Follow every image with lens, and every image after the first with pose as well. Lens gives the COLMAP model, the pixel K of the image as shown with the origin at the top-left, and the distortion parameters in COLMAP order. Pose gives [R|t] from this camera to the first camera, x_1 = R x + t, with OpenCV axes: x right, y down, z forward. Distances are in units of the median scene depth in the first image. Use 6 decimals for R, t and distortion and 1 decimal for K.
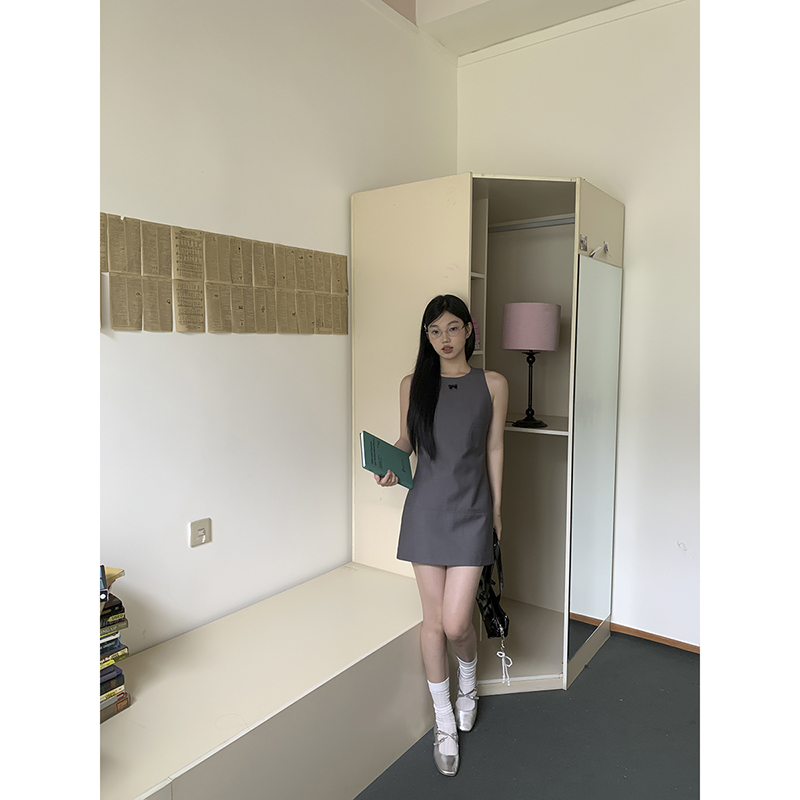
lens RADIAL K [[623.7, 0, 400.0], [0, 623.7, 400.0], [0, 0, 1]] dist [0.063059, -0.107024]
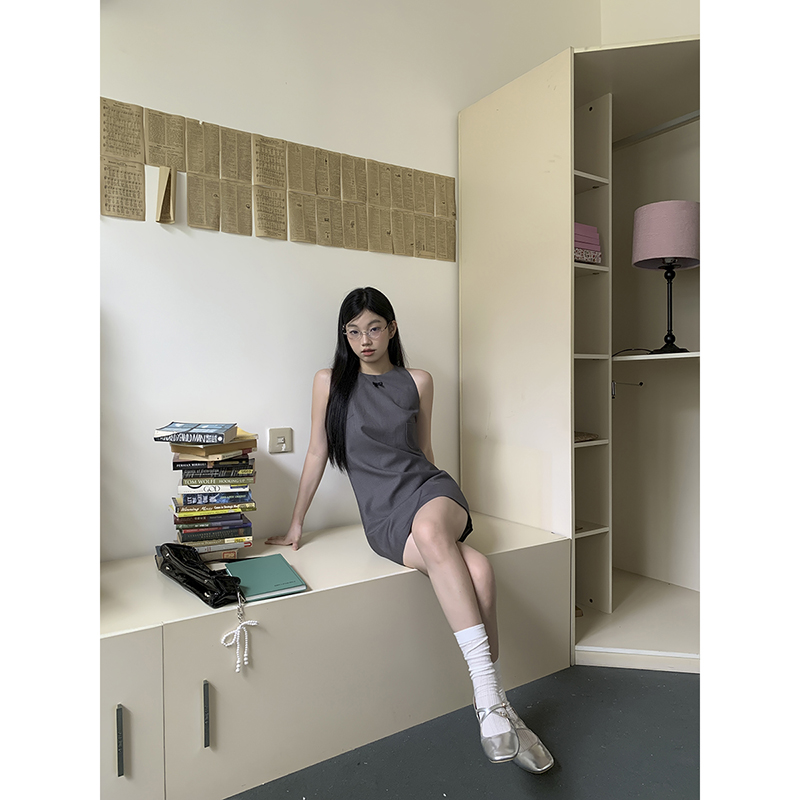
lens RADIAL K [[623.7, 0, 400.0], [0, 623.7, 400.0], [0, 0, 1]] dist [0.063059, -0.107024]
pose [[0.941024, -0.002505, -0.338331, 0.200991], [-0.015645, 0.998581, -0.050908, 0.196512], [0.337978, 0.053199, 0.939649, 0.127004]]
